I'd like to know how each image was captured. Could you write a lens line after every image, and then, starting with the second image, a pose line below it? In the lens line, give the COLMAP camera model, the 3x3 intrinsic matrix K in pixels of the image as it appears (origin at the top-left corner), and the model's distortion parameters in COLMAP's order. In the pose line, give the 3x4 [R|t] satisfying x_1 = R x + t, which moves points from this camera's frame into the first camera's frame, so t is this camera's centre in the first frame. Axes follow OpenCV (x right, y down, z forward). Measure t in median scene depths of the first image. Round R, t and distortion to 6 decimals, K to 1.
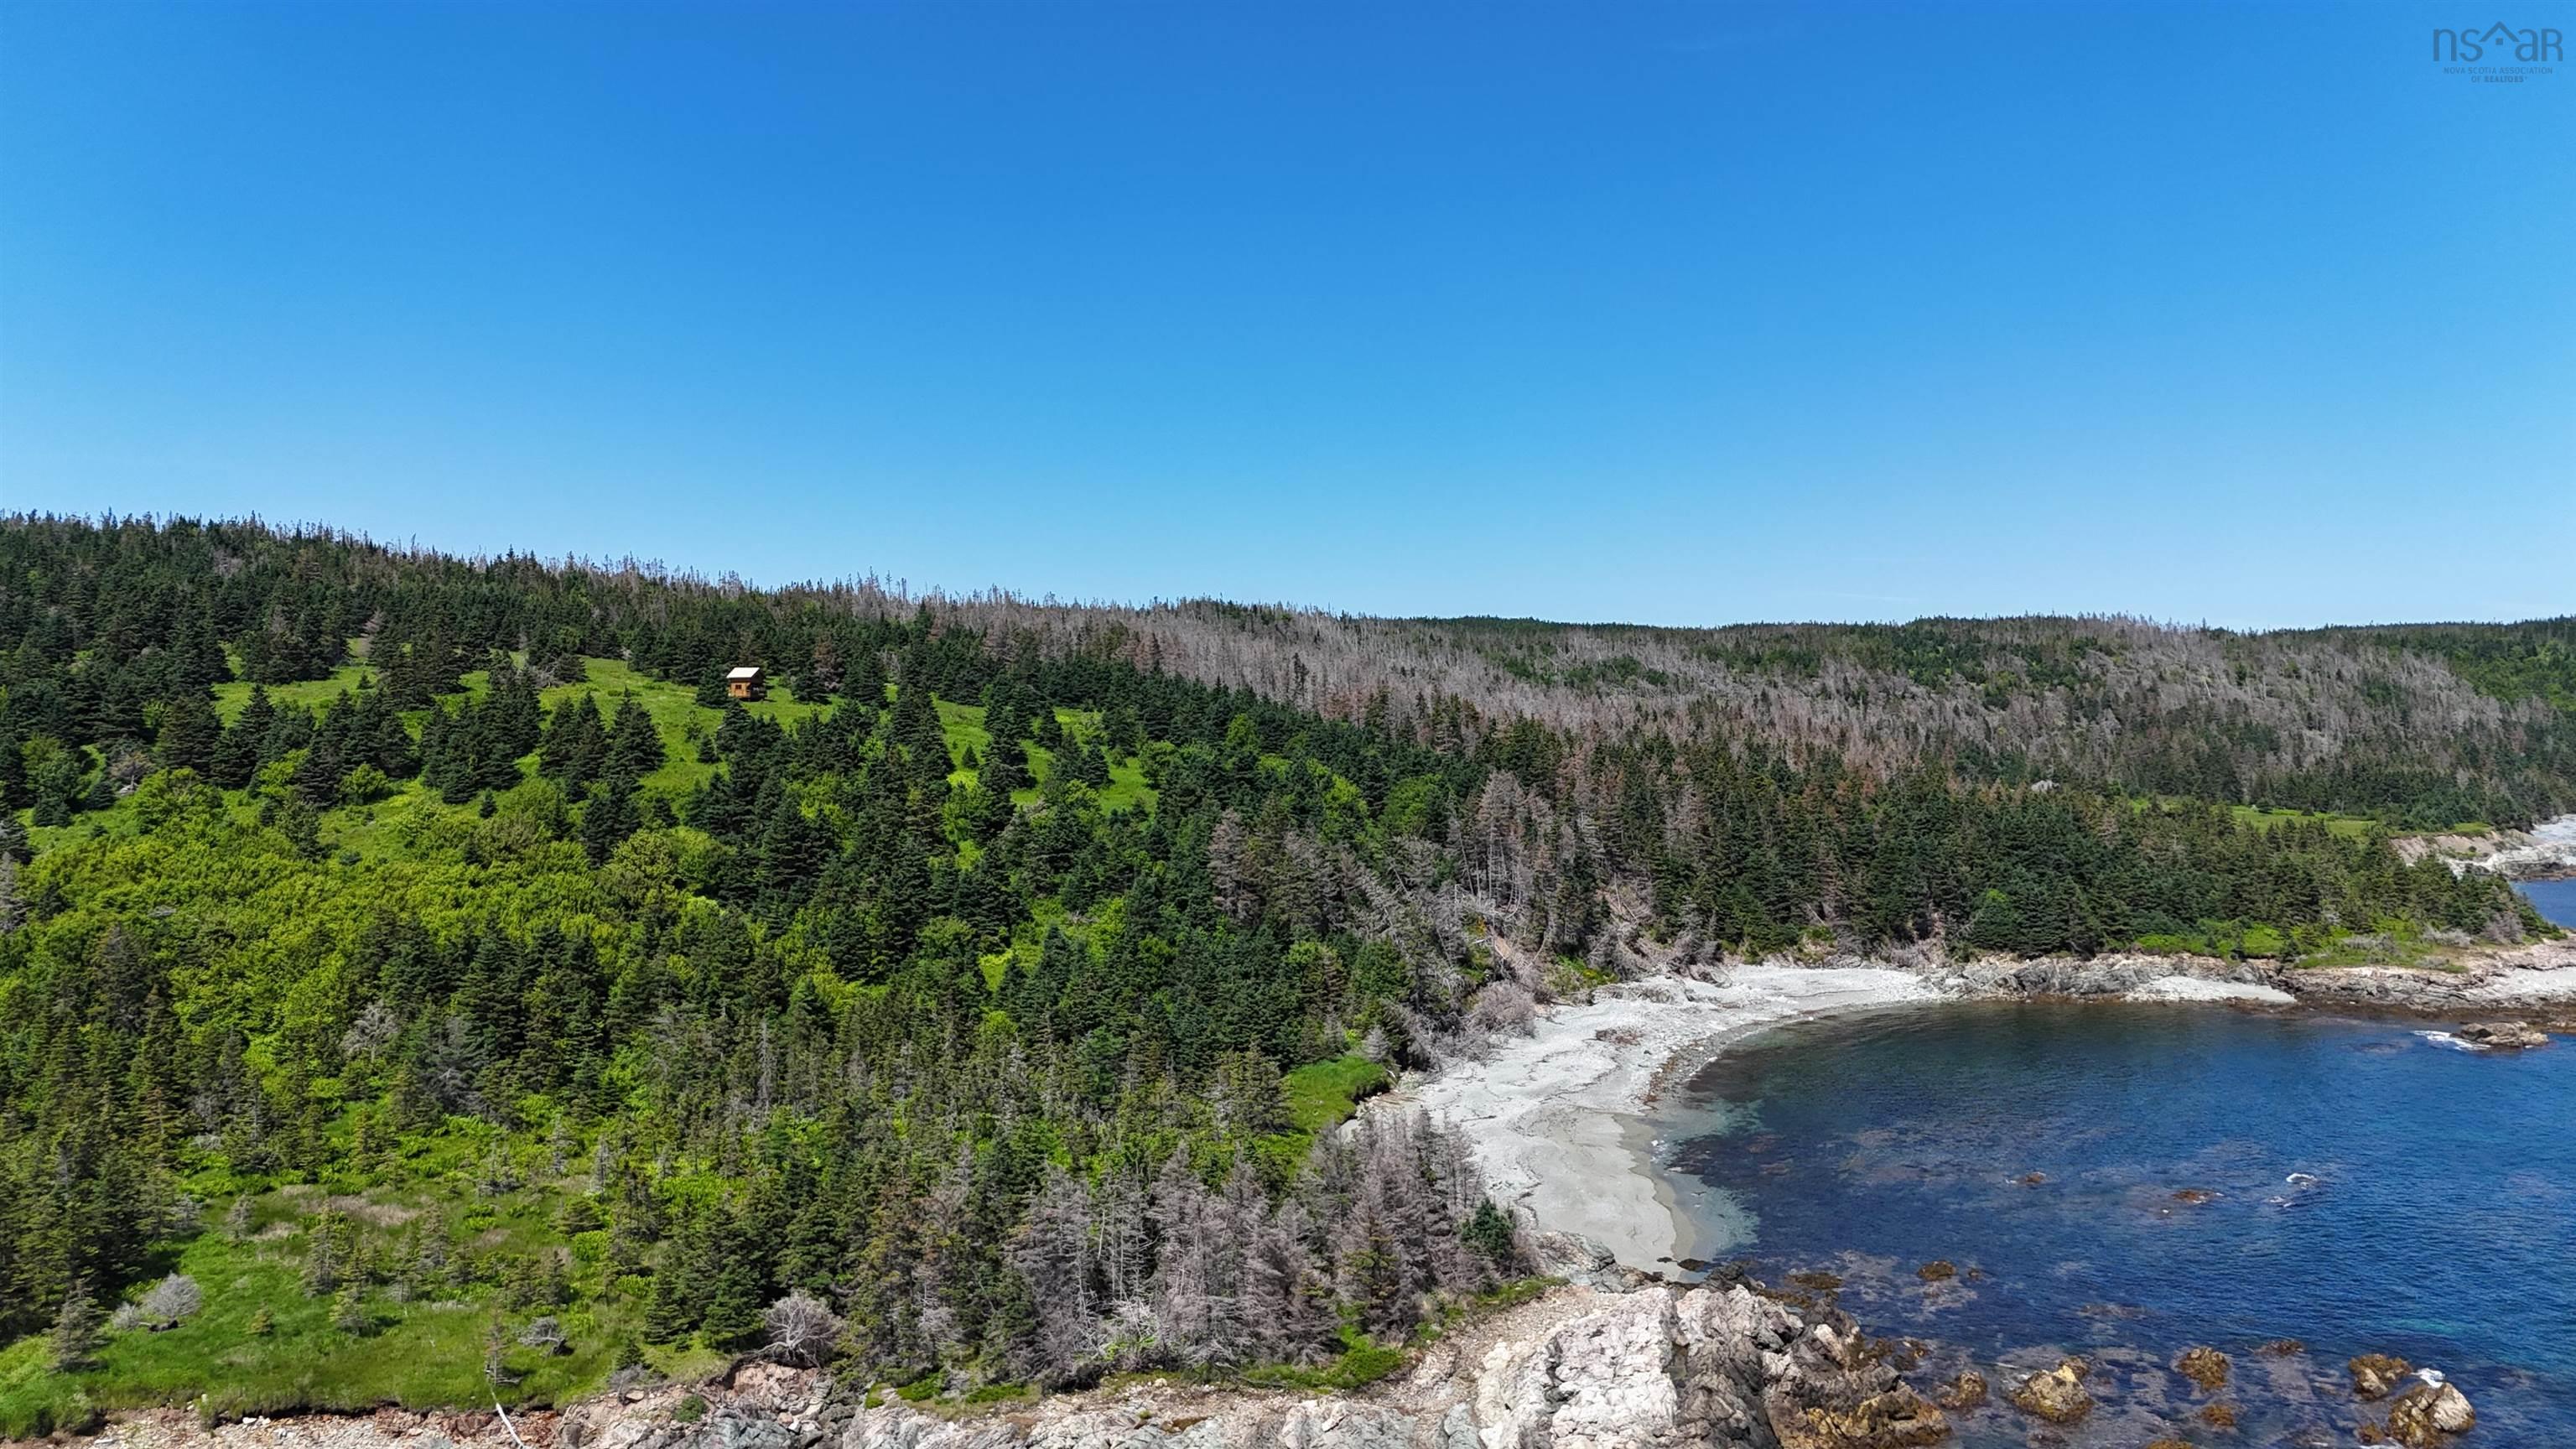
lens RADIAL K [[1913.8, 0, 1278.1], [0, 1913.8, 726.3], [0, 0, 1]] dist [0.105750, -0.074173]
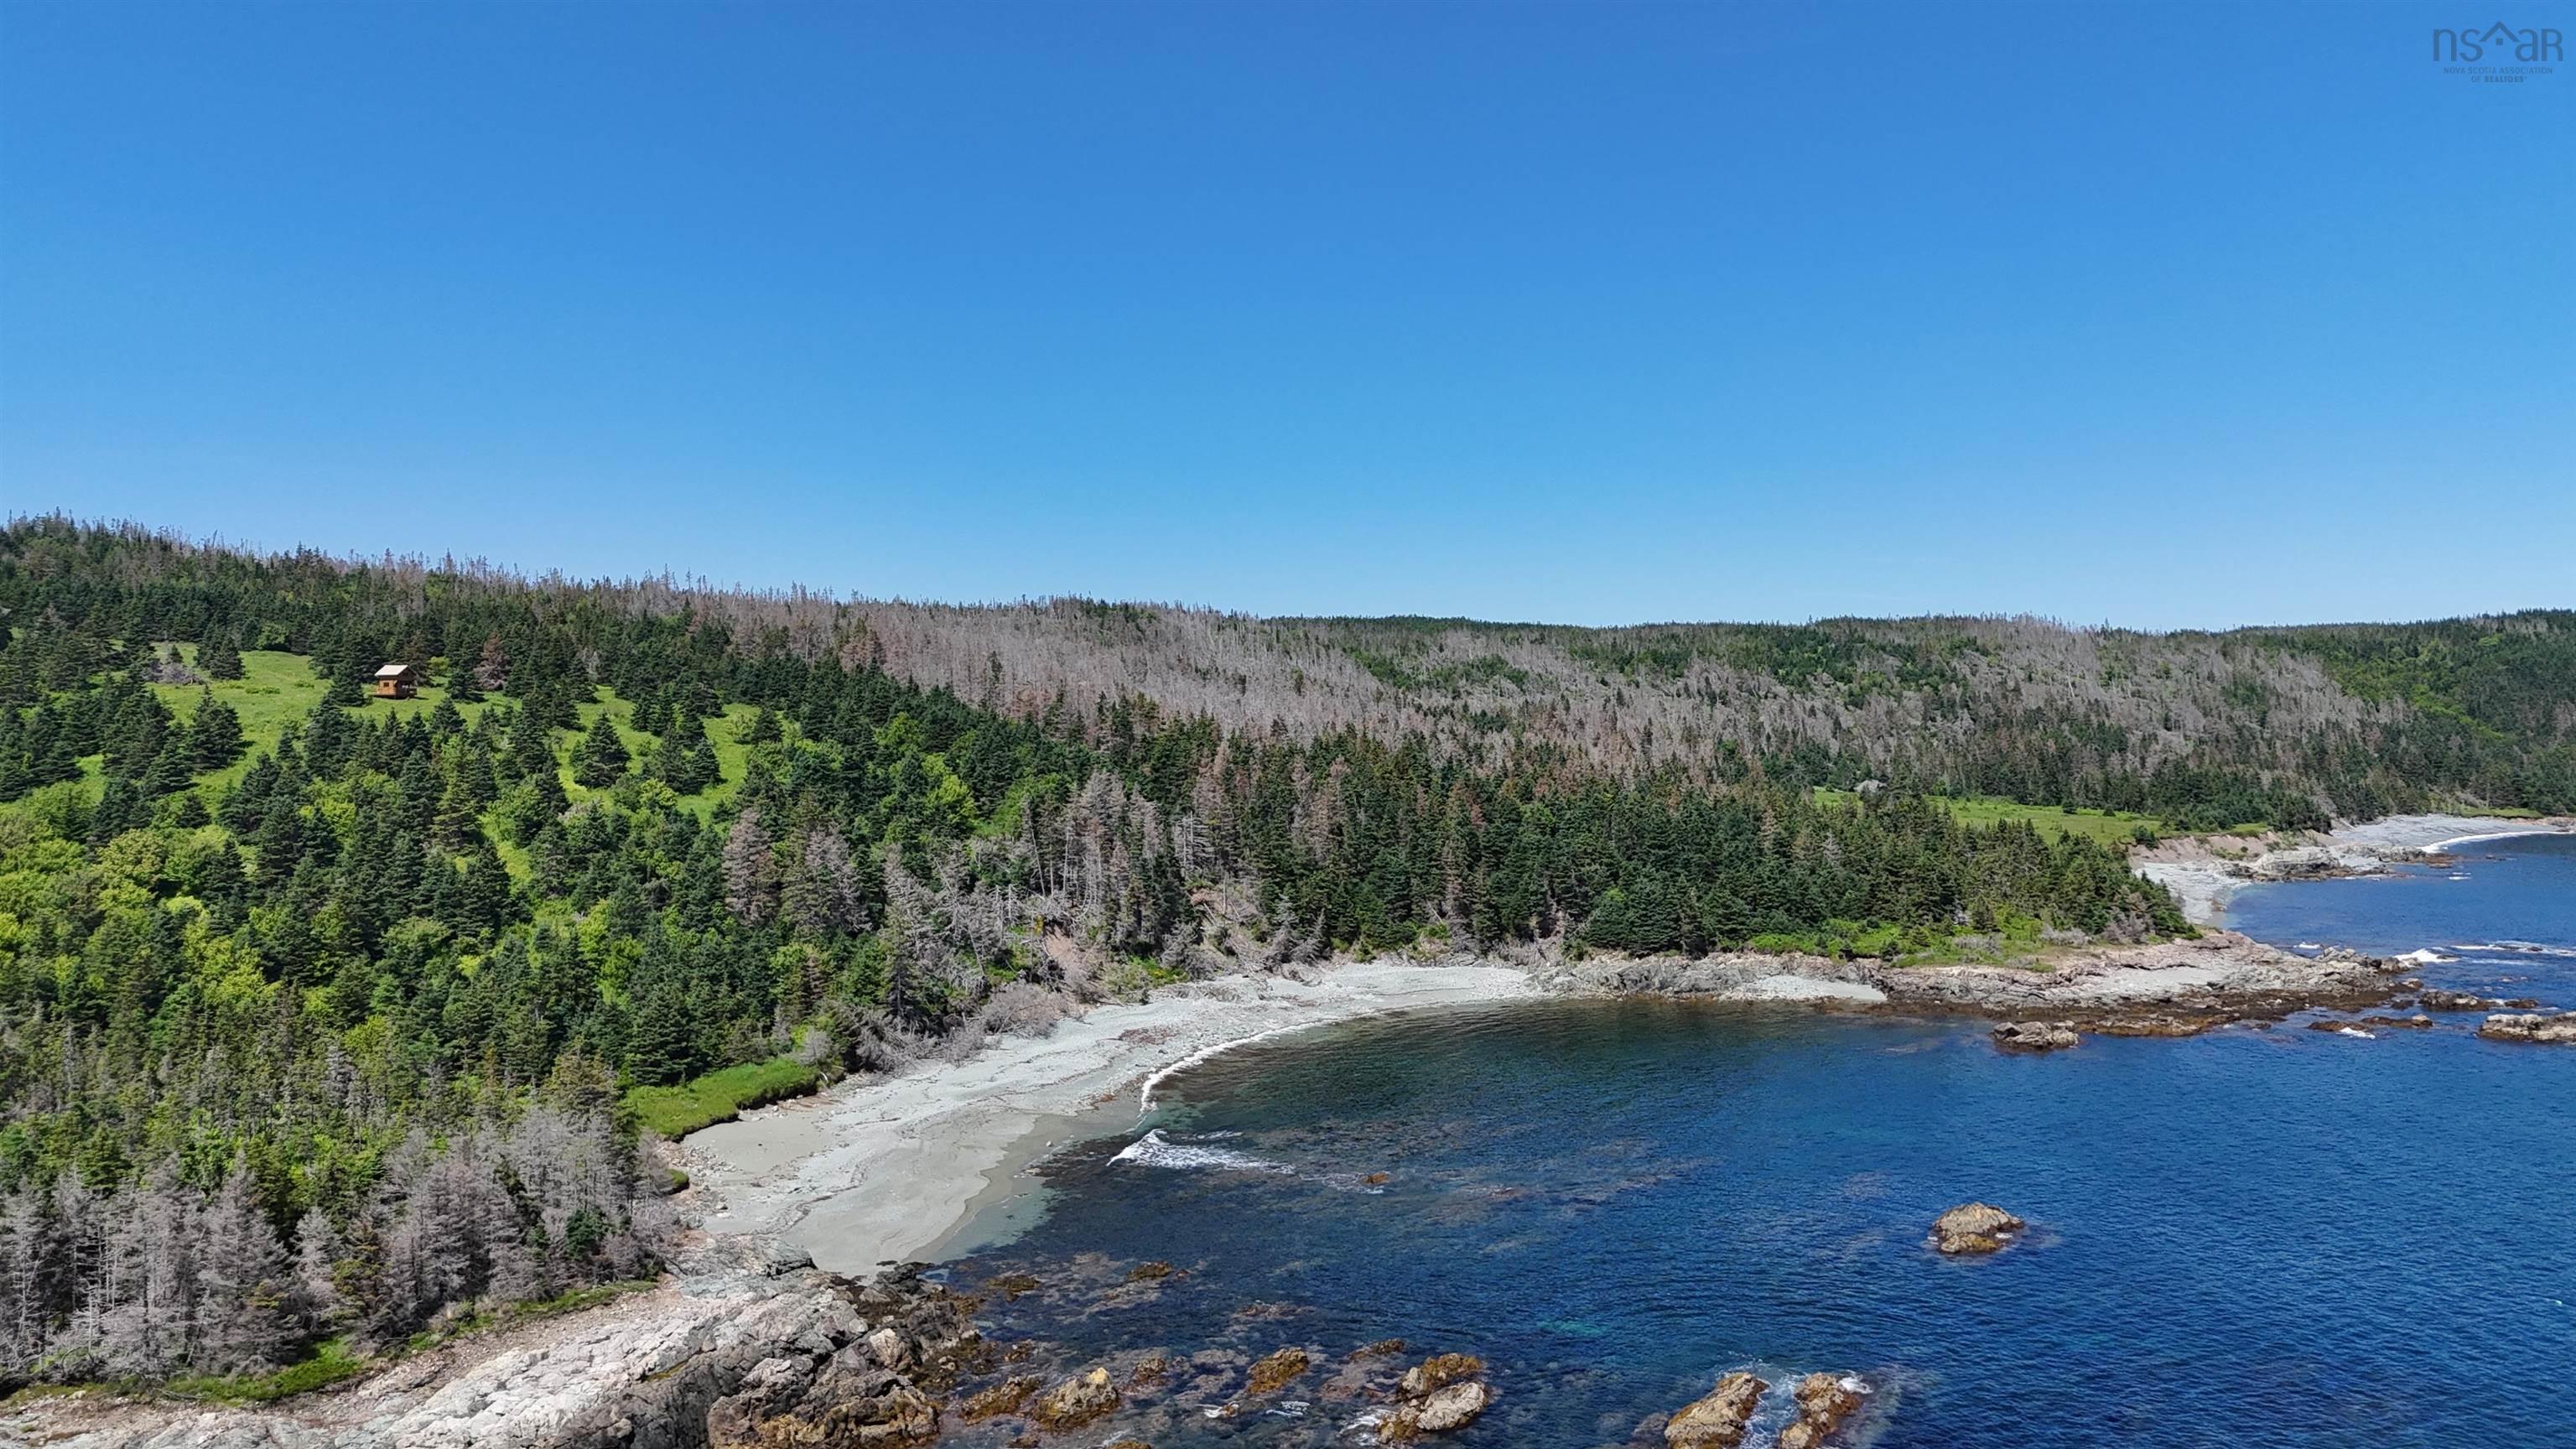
lens RADIAL K [[1913.8, 0, 1298.2], [0, 1913.8, 715.1], [0, 0, 1]] dist [0.105750, -0.074173]
pose [[0.999944, 0.001960, -0.010430, 0.212998], [-0.002010, 0.999987, -0.004773, -0.000841], [0.010421, 0.004794, 0.999934, 0.000963]]
